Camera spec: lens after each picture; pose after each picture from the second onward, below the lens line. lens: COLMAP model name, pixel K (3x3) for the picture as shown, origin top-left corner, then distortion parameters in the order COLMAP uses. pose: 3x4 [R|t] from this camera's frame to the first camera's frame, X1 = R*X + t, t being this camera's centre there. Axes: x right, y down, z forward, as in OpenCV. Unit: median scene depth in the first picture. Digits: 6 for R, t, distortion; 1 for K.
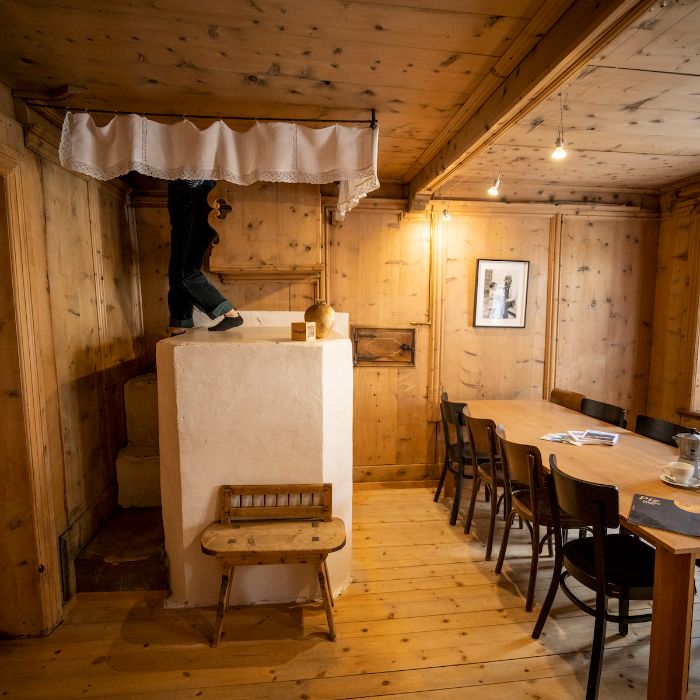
lens RADIAL K [[453.4, 0, 341.0], [0, 453.4, 346.8], [0, 0, 1]] dist [-0.014335, 0.004473]
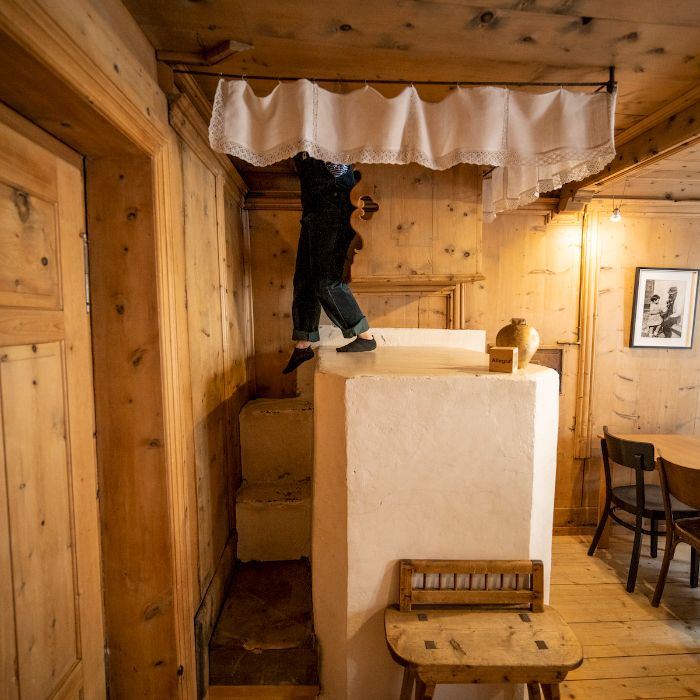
lens RADIAL K [[453.4, 0, 353.3], [0, 453.4, 350.0], [0, 0, 1]] dist [-0.014335, 0.004473]
pose [[0.997856, 0.005797, -0.065192, -0.285638], [-0.007002, 0.999808, -0.018276, -0.034312], [0.065073, 0.018694, 0.997705, 0.214610]]
